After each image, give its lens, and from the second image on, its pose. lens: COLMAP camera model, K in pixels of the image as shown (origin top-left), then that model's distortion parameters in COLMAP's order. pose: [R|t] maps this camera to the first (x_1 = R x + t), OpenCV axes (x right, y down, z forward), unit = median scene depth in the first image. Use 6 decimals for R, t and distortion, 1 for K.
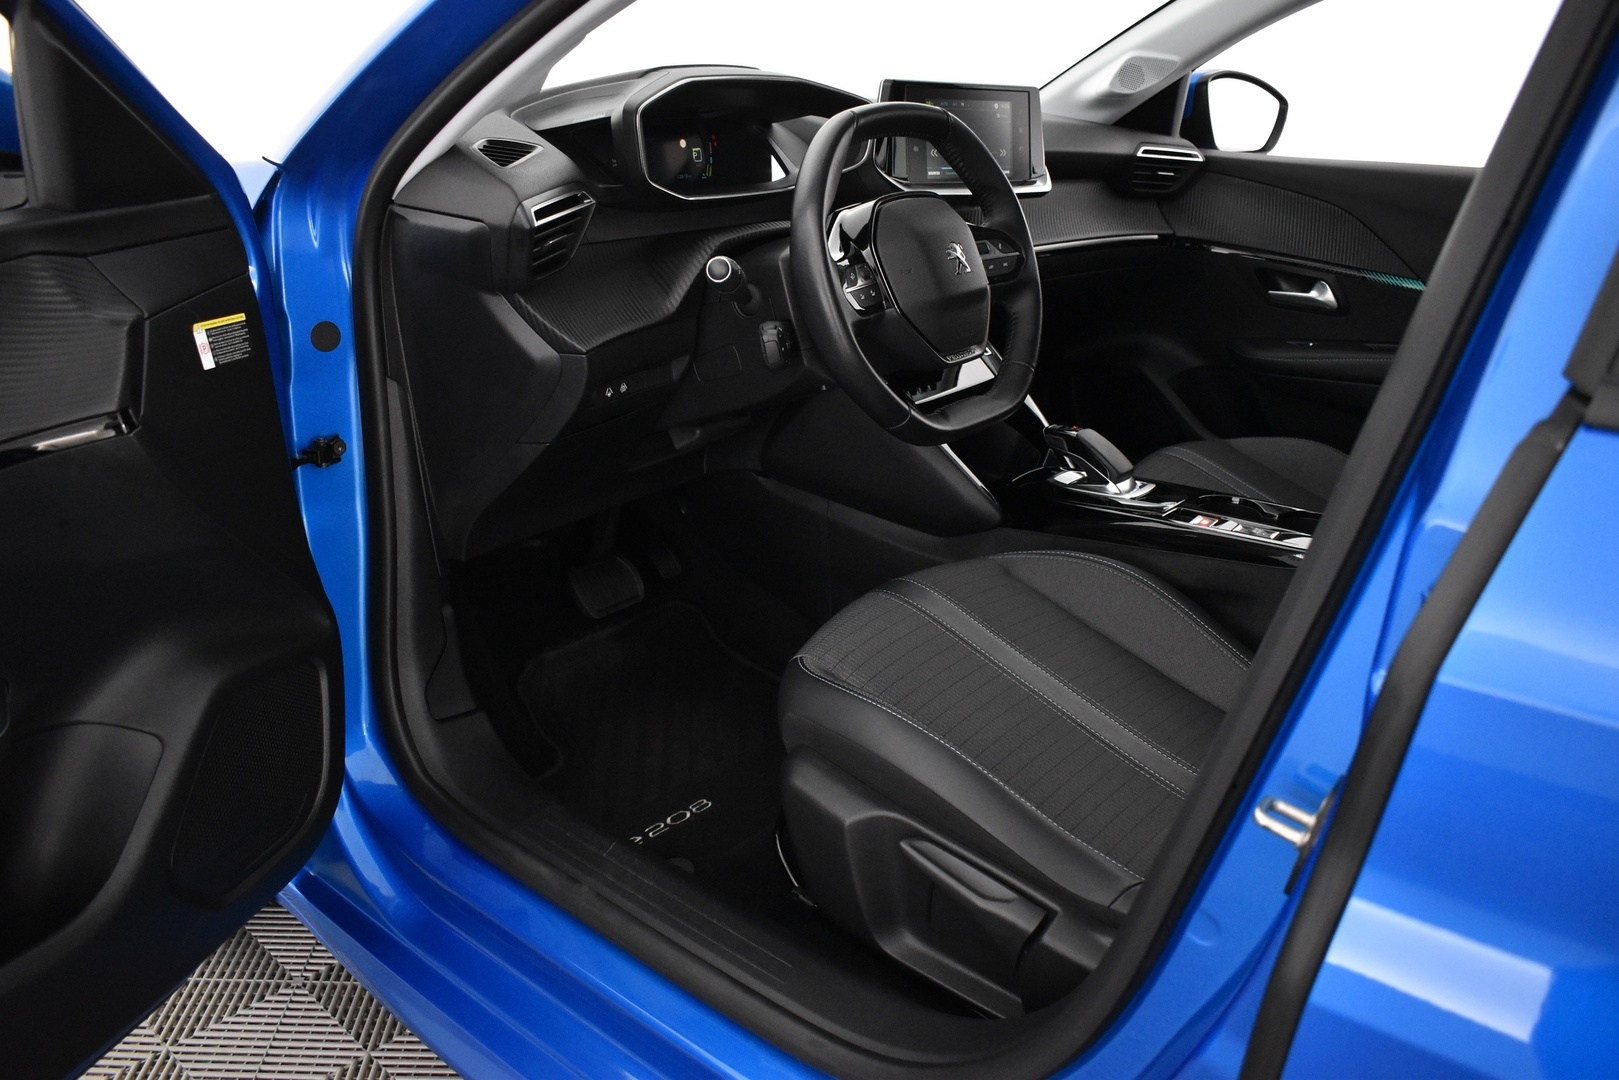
lens RADIAL K [[1286.2, 0, 809.5], [0, 1286.2, 540.0], [0, 0, 1]] dist [-0.092335, 0.014702]
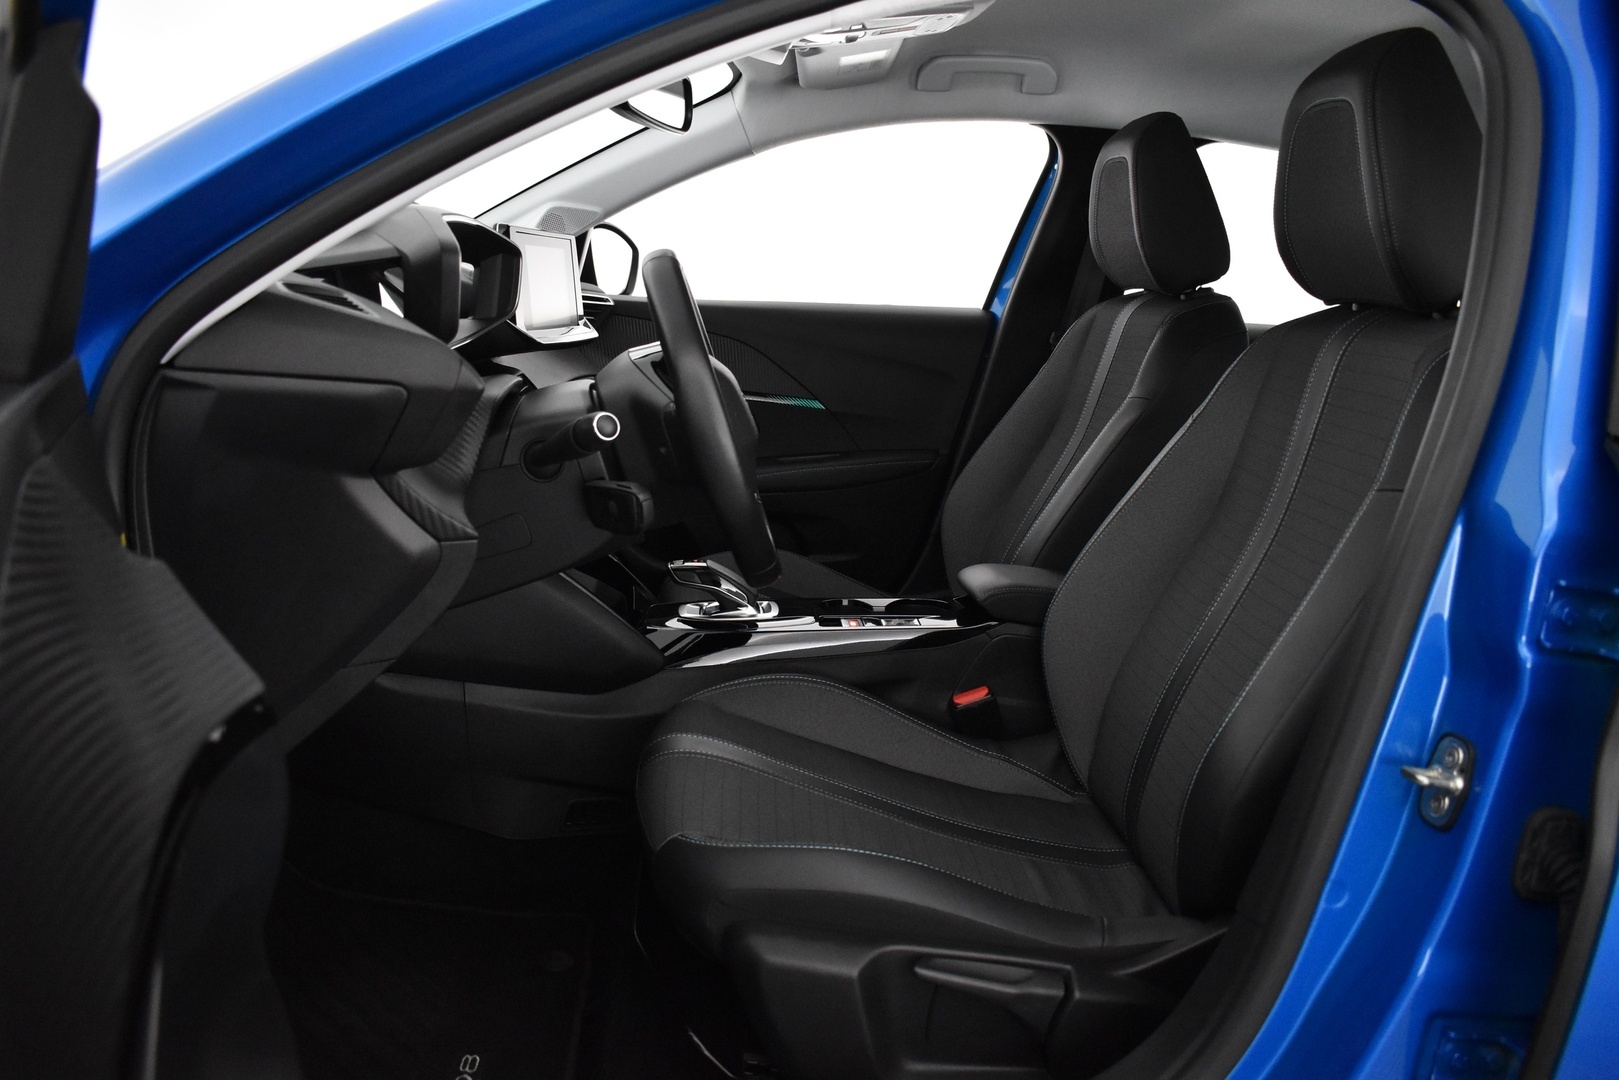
lens RADIAL K [[1262.8, 0, 809.5], [0, 1262.8, 540.0], [0, 0, 1]] dist [-0.119386, 0.000362]
pose [[0.721225, -0.124973, 0.681334, -0.564366], [0.194358, 0.980589, -0.025873, -0.080285], [-0.664876, 0.151083, 0.731515, 0.263093]]
